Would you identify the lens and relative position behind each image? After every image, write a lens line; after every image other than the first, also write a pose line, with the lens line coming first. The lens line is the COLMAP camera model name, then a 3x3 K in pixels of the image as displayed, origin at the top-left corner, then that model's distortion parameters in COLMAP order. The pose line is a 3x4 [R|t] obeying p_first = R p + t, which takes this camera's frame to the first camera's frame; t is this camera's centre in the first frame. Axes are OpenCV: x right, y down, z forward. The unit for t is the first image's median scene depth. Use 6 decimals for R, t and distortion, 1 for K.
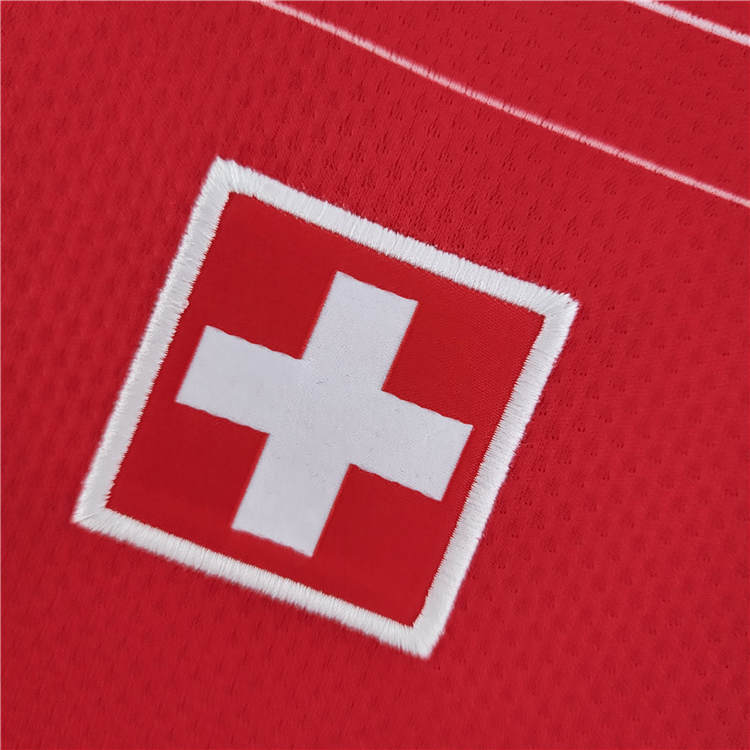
lens RADIAL K [[699.7, 0, 393.2], [0, 699.7, 374.5], [0, 0, 1]] dist [0.055751, -0.086644]
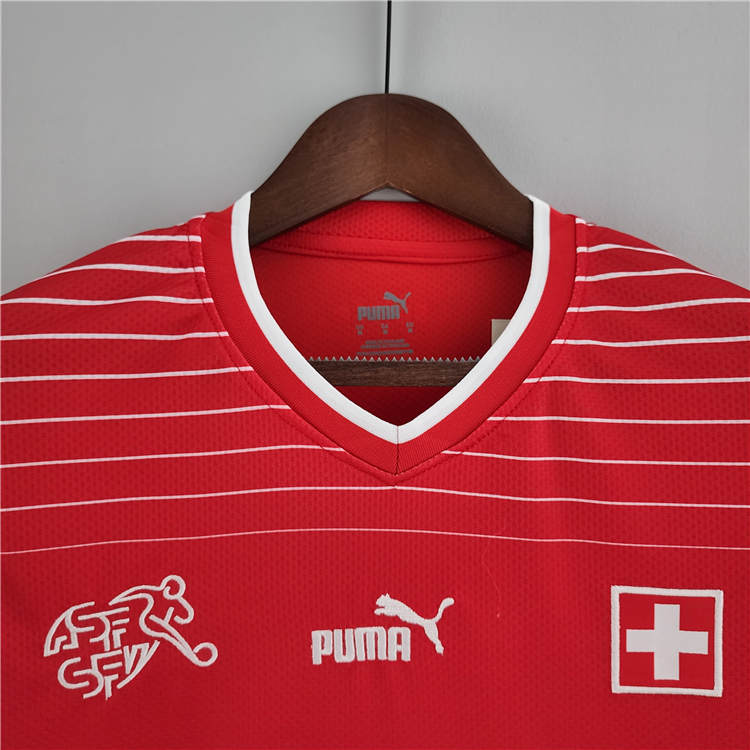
lens RADIAL K [[699.7, 0, 393.2], [0, 699.7, 374.5], [0, 0, 1]] dist [0.055751, -0.086644]
pose [[0.916635, -0.378318, -0.129057, -0.402625], [0.372837, 0.925602, -0.065220, -1.521289], [0.144129, 0.011665, 0.989490, -2.850895]]
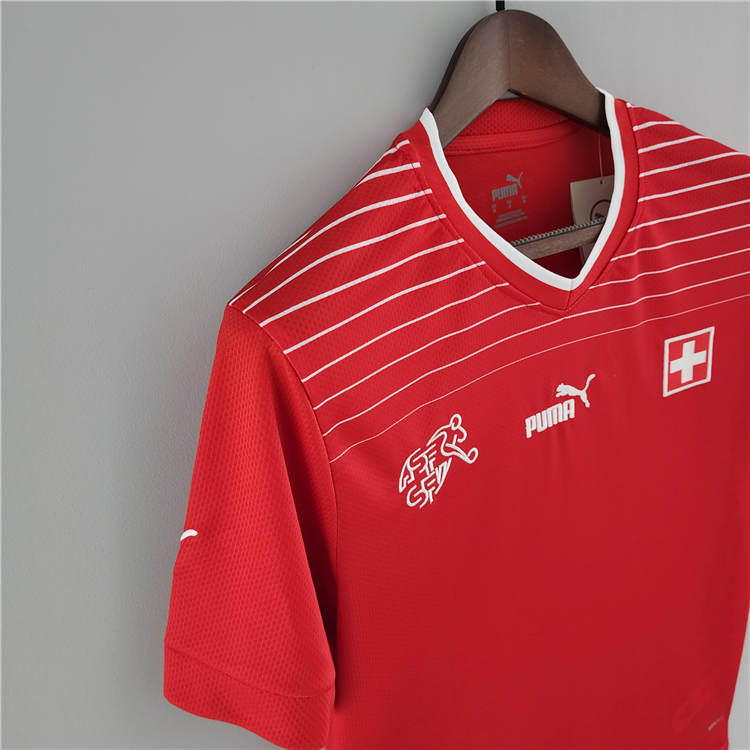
lens RADIAL K [[699.7, 0, 393.2], [0, 699.7, 374.5], [0, 0, 1]] dist [0.055751, -0.086644]
pose [[0.805635, -0.575244, 0.141585, -3.279496], [0.463527, 0.760924, 0.454024, -4.066932], [-0.368910, -0.300149, 0.879668, -3.749206]]
